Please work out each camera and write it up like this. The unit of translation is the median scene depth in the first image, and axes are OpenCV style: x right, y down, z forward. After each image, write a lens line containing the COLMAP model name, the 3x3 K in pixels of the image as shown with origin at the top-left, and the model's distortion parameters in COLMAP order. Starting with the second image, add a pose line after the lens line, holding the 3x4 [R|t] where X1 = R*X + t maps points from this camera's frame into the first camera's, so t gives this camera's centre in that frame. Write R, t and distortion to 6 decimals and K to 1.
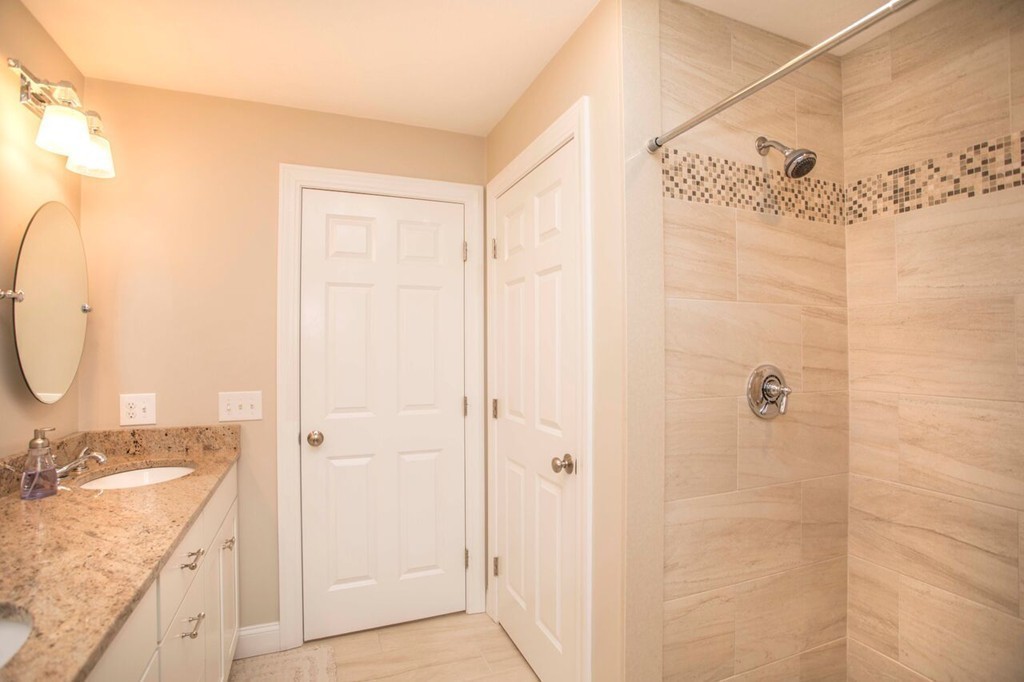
lens RADIAL K [[492.0, 0, 514.2], [0, 492.0, 340.8], [0, 0, 1]] dist [-0.033562, 0.003069]
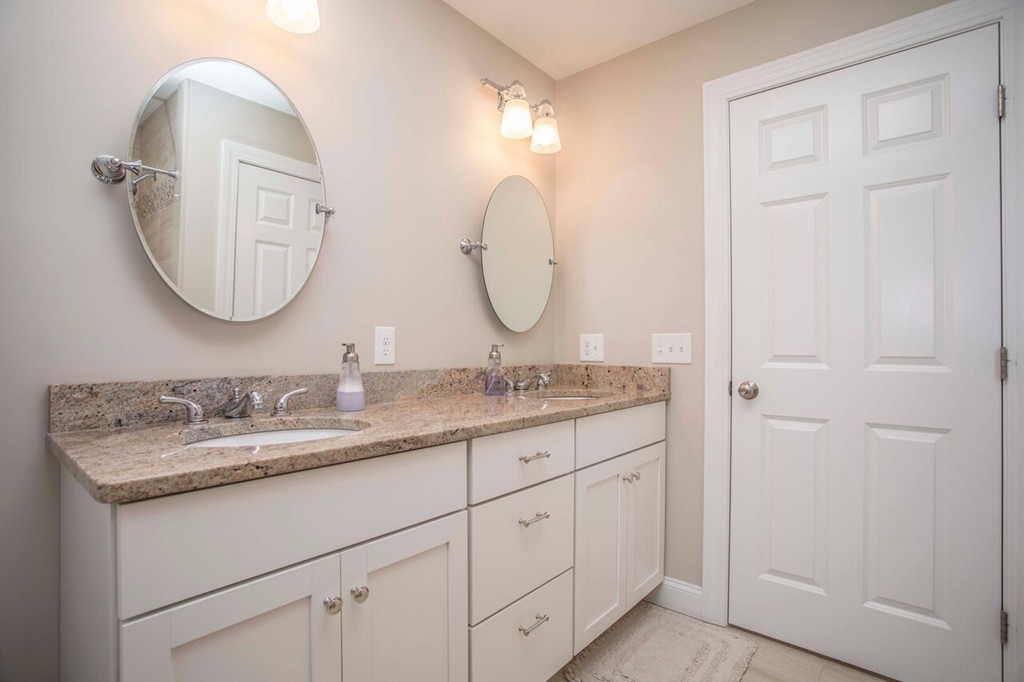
lens RADIAL K [[492.0, 0, 511.4], [0, 492.0, 344.8], [0, 0, 1]] dist [-0.033562, 0.003069]
pose [[0.467961, -0.007209, -0.883720, 0.159681], [0.012733, 0.999918, -0.001415, 0.130957], [0.883657, -0.010590, 0.468014, 0.278427]]
